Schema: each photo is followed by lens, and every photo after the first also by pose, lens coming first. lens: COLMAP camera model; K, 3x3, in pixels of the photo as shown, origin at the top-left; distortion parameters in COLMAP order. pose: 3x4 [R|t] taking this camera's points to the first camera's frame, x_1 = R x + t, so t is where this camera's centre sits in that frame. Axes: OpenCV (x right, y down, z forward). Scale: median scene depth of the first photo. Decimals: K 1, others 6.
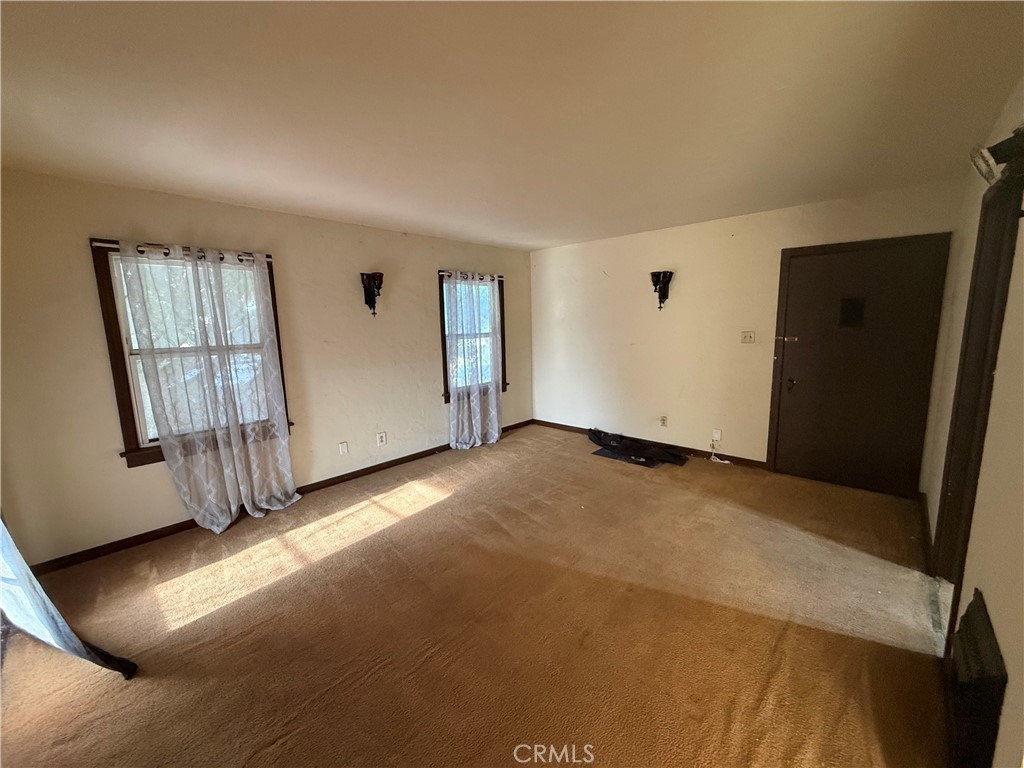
lens RADIAL K [[405.9, 0, 509.0], [0, 405.9, 384.4], [0, 0, 1]] dist [-0.000247, 0.000214]
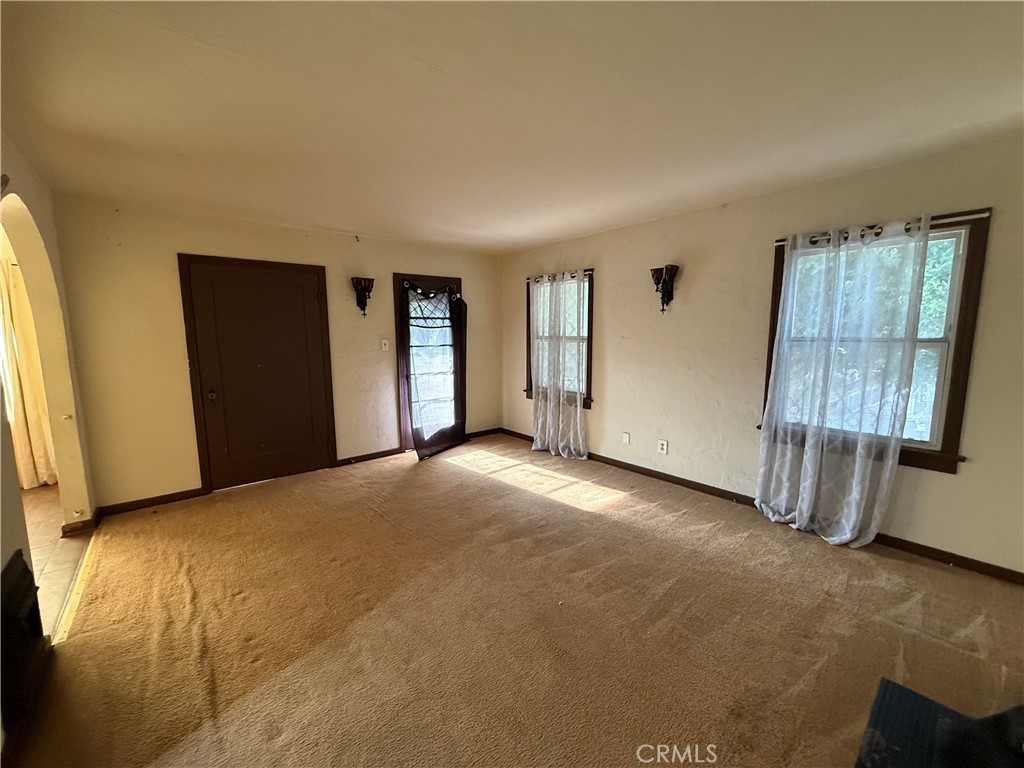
lens RADIAL K [[405.9, 0, 515.6], [0, 405.9, 385.5], [0, 0, 1]] dist [-0.000247, 0.000214]
pose [[-0.106316, 0.154973, -0.982181, 0.679465], [-0.142038, 0.975283, 0.169260, -0.122582], [0.984135, 0.157502, -0.081676, 0.814516]]
